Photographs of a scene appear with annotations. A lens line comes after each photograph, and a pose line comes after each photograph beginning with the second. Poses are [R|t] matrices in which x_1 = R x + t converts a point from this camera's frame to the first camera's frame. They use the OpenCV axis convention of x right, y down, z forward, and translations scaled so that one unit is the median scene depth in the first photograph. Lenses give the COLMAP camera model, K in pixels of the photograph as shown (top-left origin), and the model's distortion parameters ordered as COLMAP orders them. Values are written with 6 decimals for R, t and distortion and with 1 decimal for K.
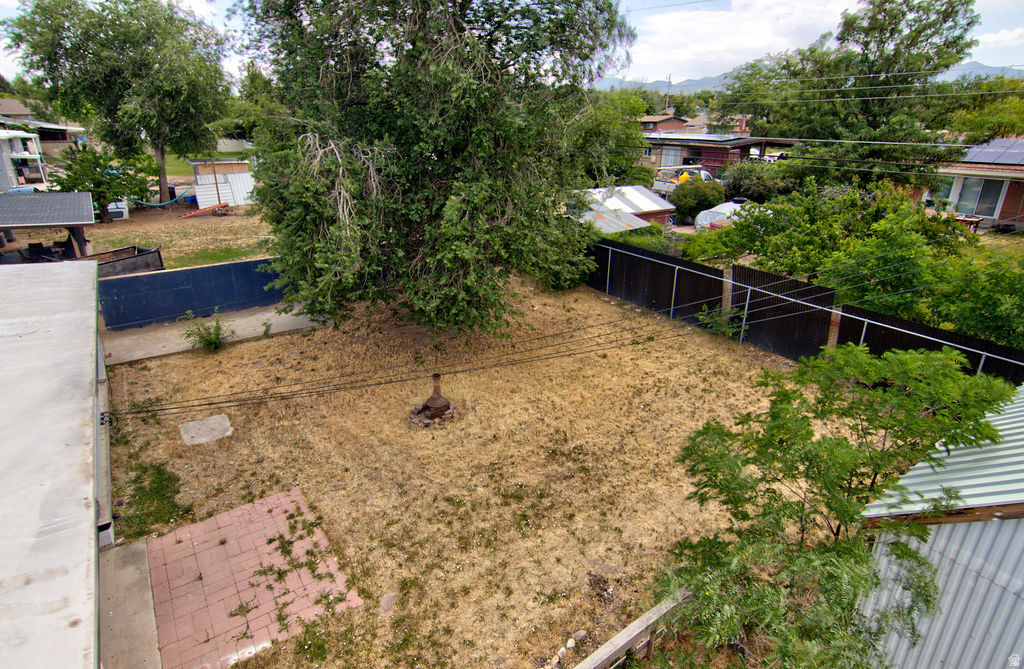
lens RADIAL K [[539.8, 0, 512.3], [0, 539.8, 312.6], [0, 0, 1]] dist [-0.000365, -0.000033]
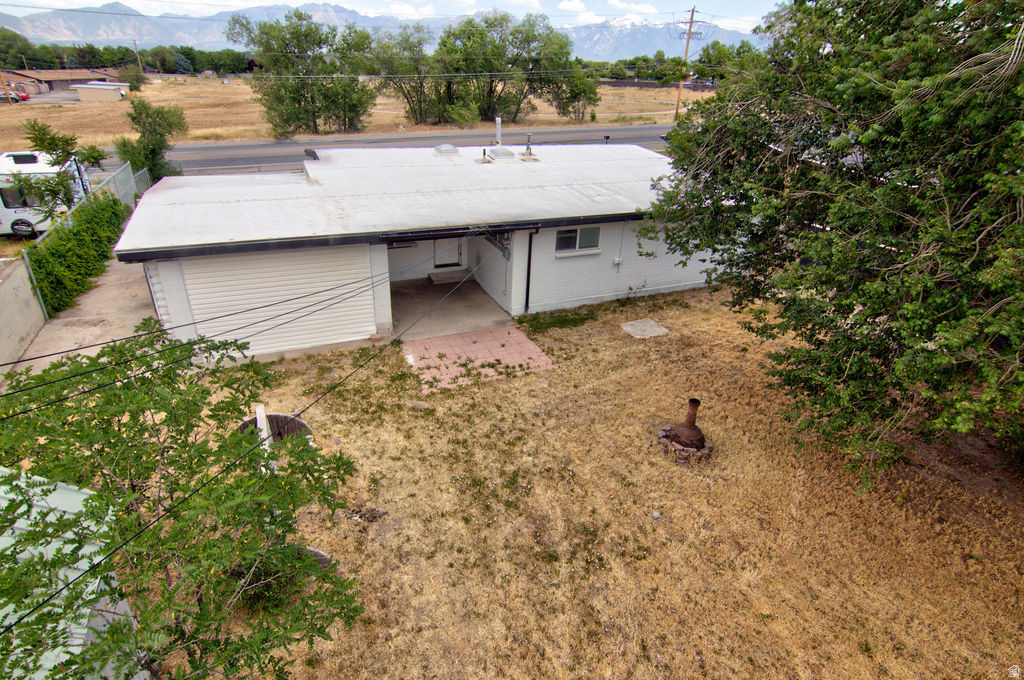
lens RADIAL K [[549.3, 0, 509.6], [0, 549.3, 310.8], [0, 0, 1]] dist [0.000546, 0.000205]
pose [[-0.197528, 0.391664, -0.898655, 0.788922], [-0.365491, 0.821195, 0.438241, -0.331964], [0.909615, 0.415015, -0.019060, 0.962022]]
